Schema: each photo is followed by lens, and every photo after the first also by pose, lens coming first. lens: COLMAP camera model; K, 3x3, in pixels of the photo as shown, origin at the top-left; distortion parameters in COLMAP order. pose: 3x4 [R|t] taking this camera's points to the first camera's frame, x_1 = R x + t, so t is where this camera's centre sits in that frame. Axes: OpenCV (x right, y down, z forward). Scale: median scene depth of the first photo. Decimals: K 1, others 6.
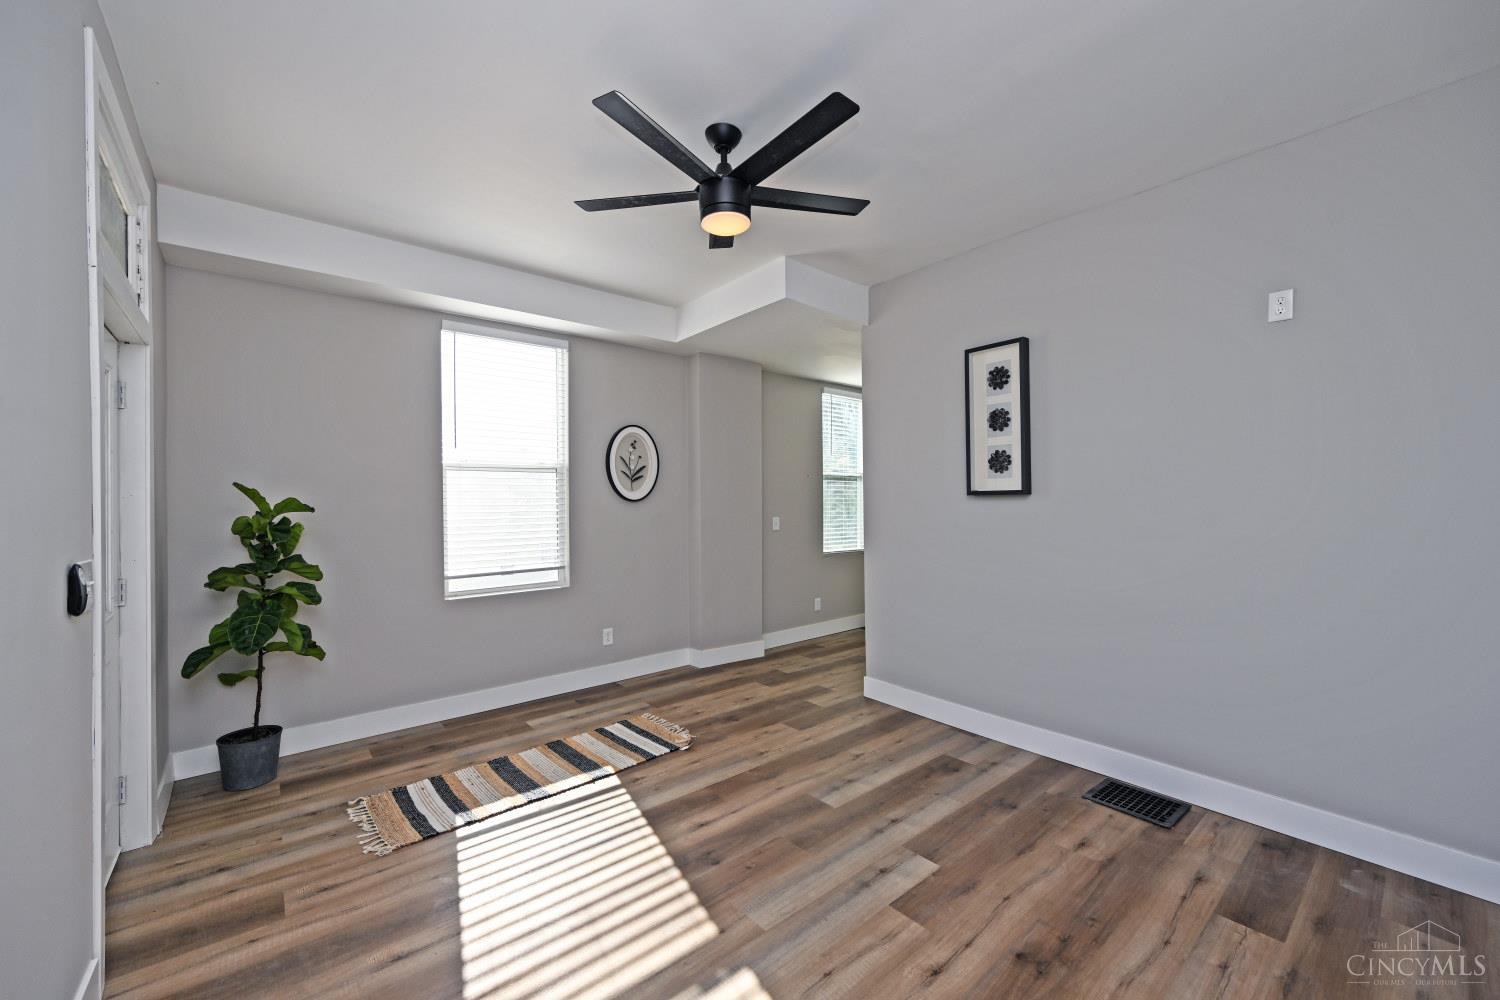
lens RADIAL K [[586.8, 0, 751.4], [0, 586.8, 499.5], [0, 0, 1]] dist [0.001510, 0.000354]
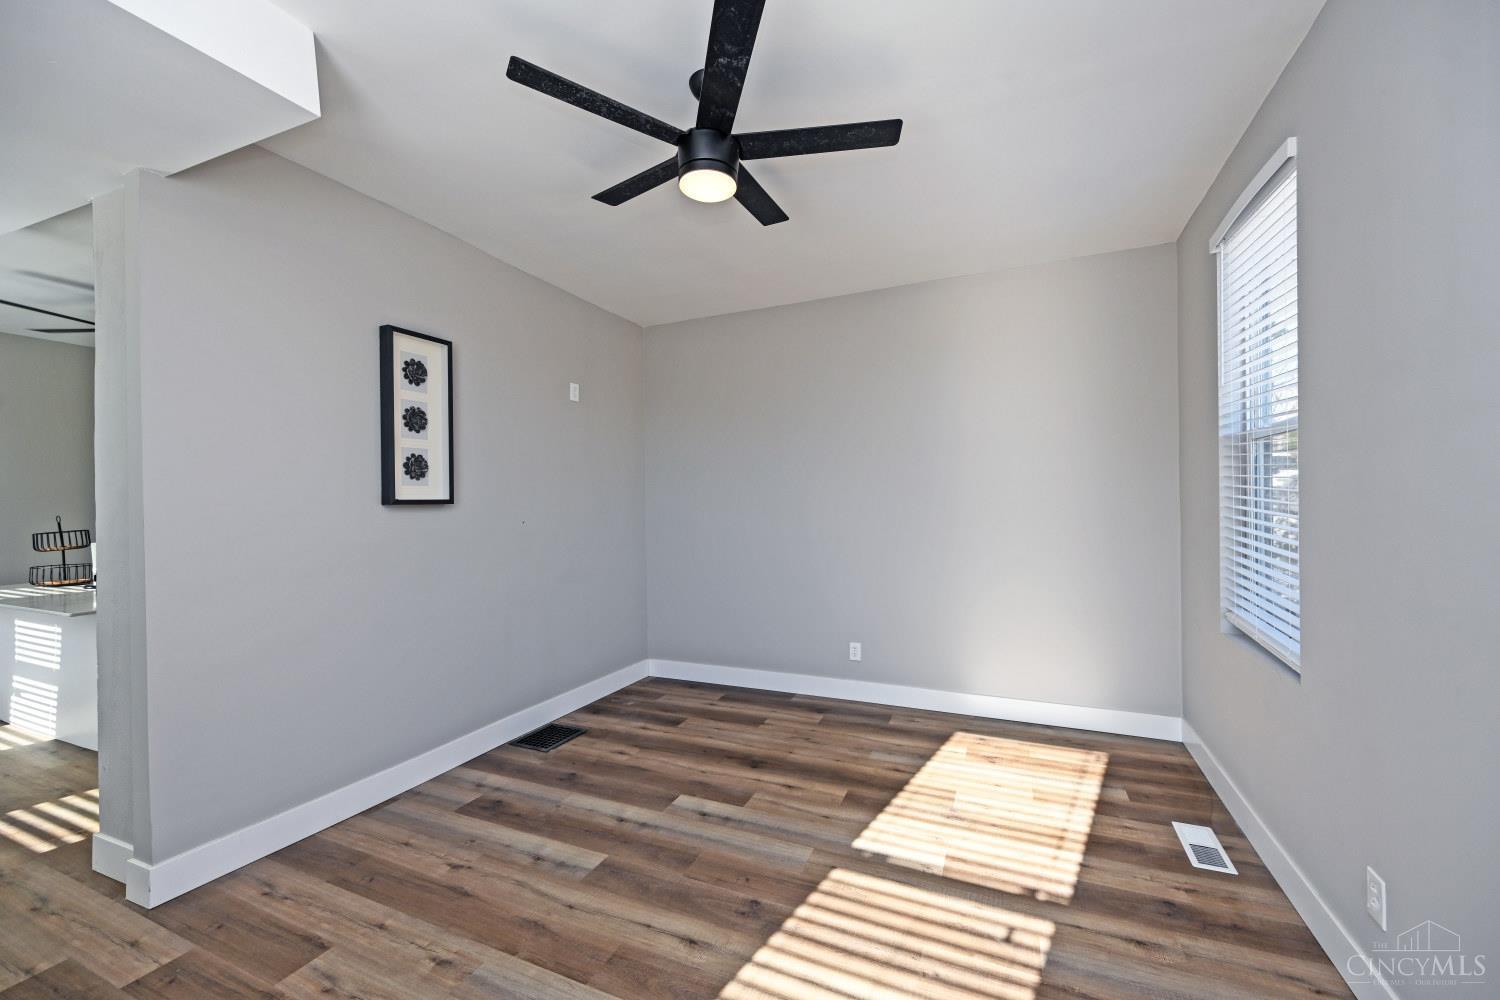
lens RADIAL K [[590.2, 0, 748.8], [0, 590.2, 501.6], [0, 0, 1]] dist [-0.000541, 0.000239]
pose [[-0.436576, 0.013213, 0.899571, -0.758077], [0.011598, 0.999892, -0.009057, 0.001769], [-0.899593, 0.006479, -0.436682, 1.195187]]
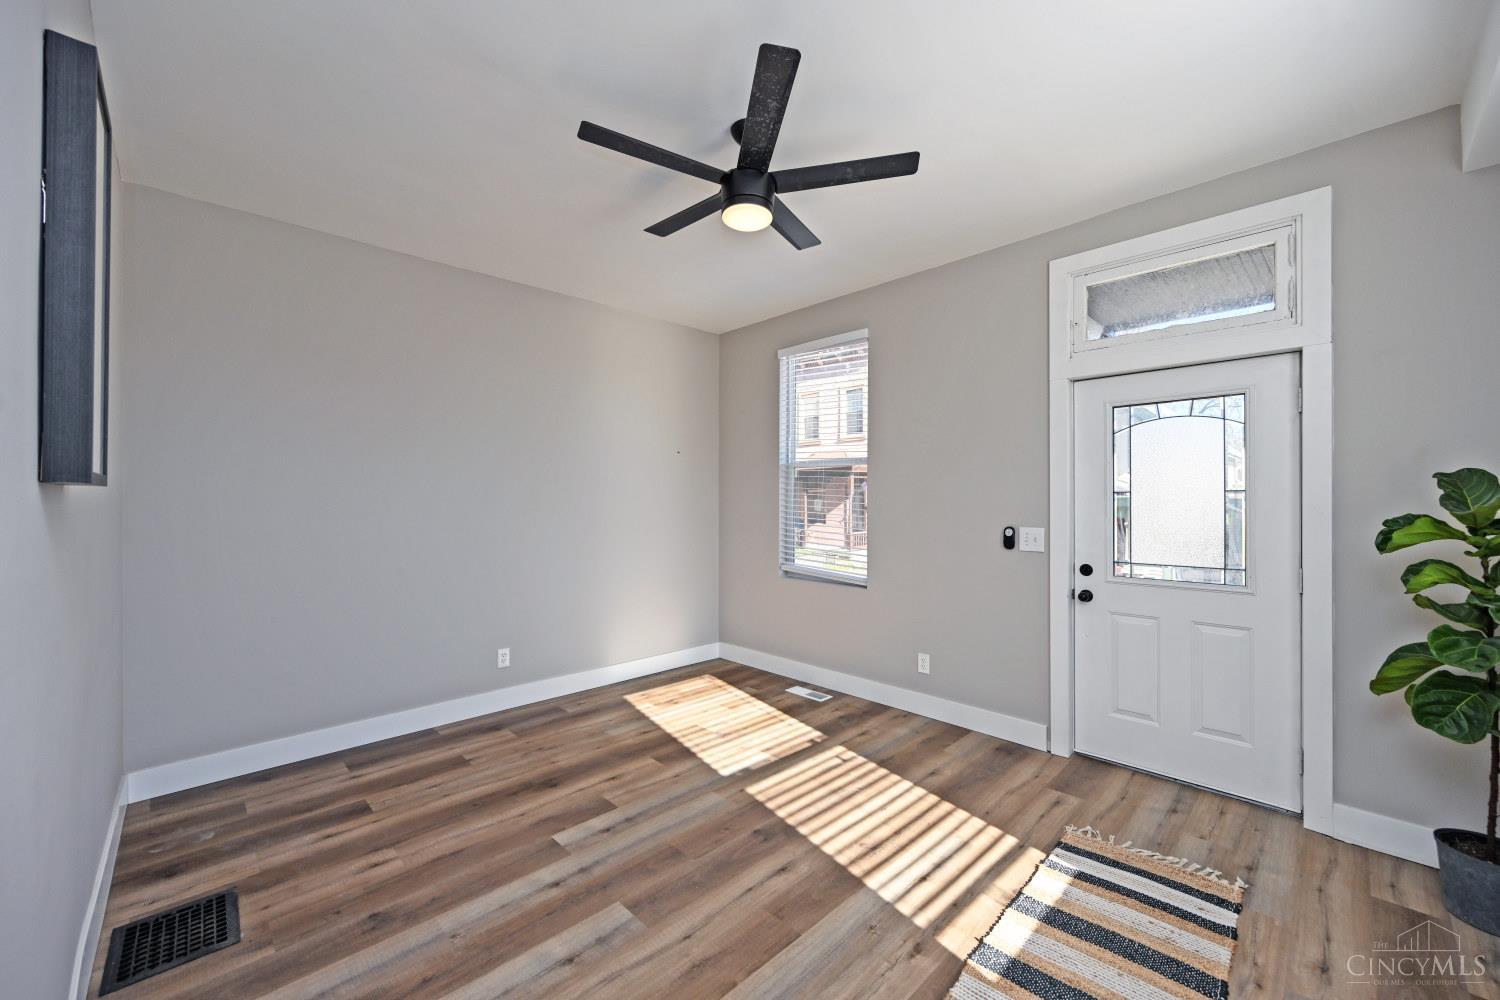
lens RADIAL K [[590.2, 0, 748.8], [0, 590.2, 501.6], [0, 0, 1]] dist [-0.000541, 0.000239]
pose [[-0.997258, 0.006104, -0.073753, 0.026902], [0.006574, 0.999960, -0.006135, 0.010074], [0.073713, -0.006603, -0.997258, 1.782856]]
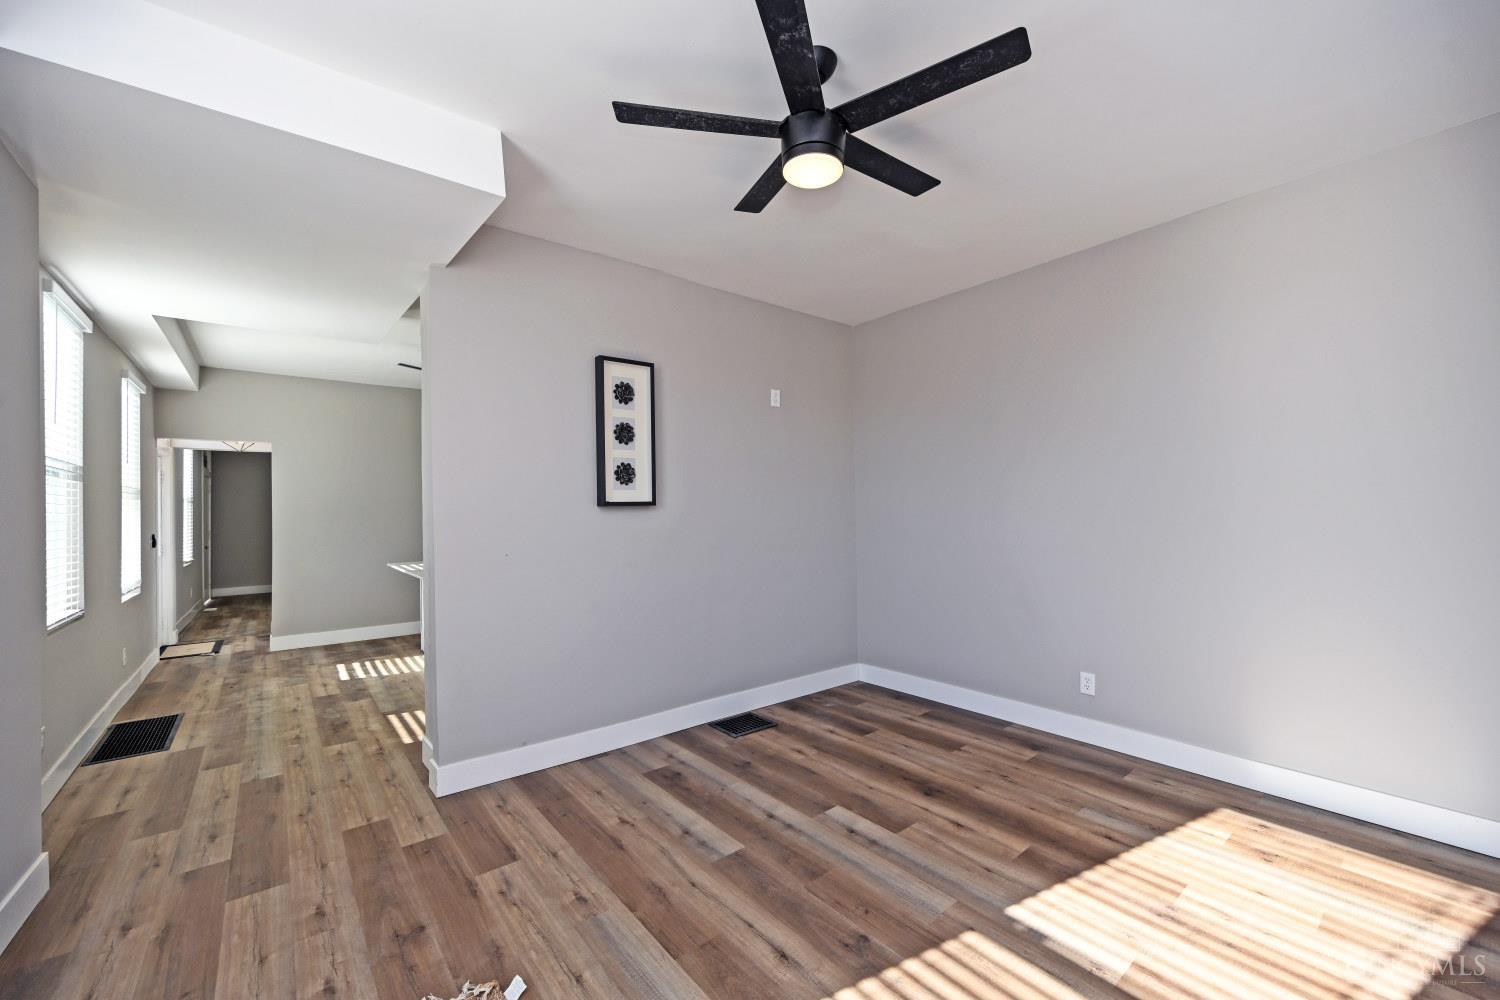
lens RADIAL K [[590.2, 0, 748.8], [0, 590.2, 501.6], [0, 0, 1]] dist [-0.000541, 0.000239]
pose [[0.021526, 0.016982, 0.999624, -0.781100], [0.009613, 0.999806, -0.017192, 0.005842], [-0.999722, 0.009980, 0.021359, 0.969423]]
